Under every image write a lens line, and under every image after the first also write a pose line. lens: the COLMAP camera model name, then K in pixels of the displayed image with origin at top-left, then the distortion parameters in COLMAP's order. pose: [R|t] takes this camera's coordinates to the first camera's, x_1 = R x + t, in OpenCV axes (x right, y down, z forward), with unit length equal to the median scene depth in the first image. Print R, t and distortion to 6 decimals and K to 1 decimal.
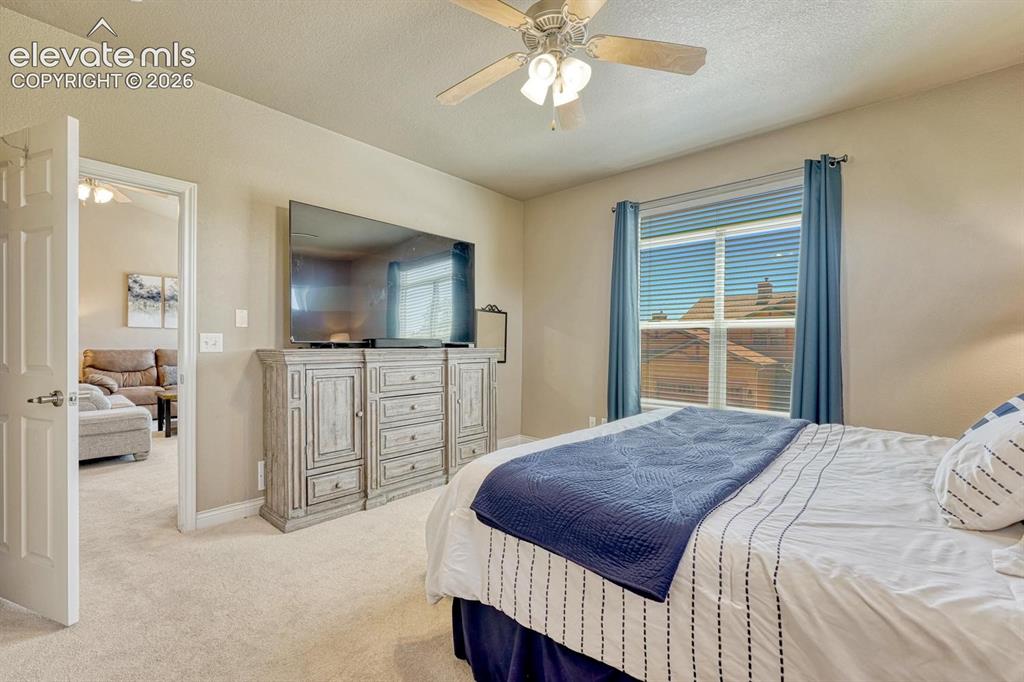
lens RADIAL K [[425.9, 0, 490.8], [0, 425.9, 346.5], [0, 0, 1]] dist [-0.008800, 0.000722]
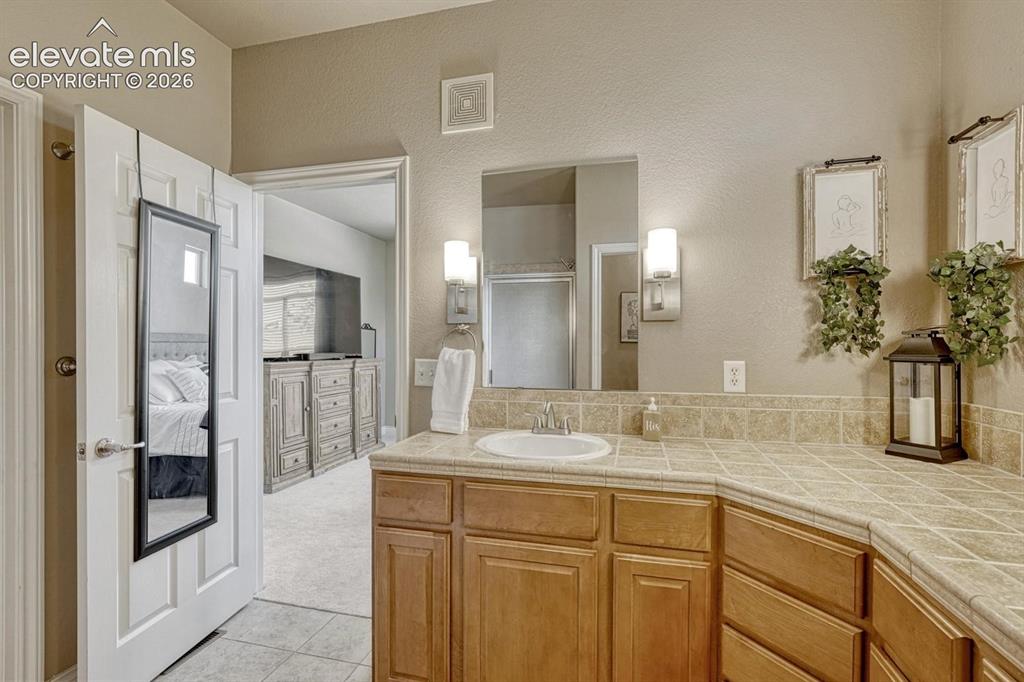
lens RADIAL K [[437.7, 0, 514.1], [0, 437.7, 345.8], [0, 0, 1]] dist [-0.008500, 0.003005]
pose [[0.870177, -0.005522, 0.492709, -0.375458], [0.011239, 0.999899, -0.008644, -0.023292], [-0.492611, 0.013060, 0.870151, -0.506712]]
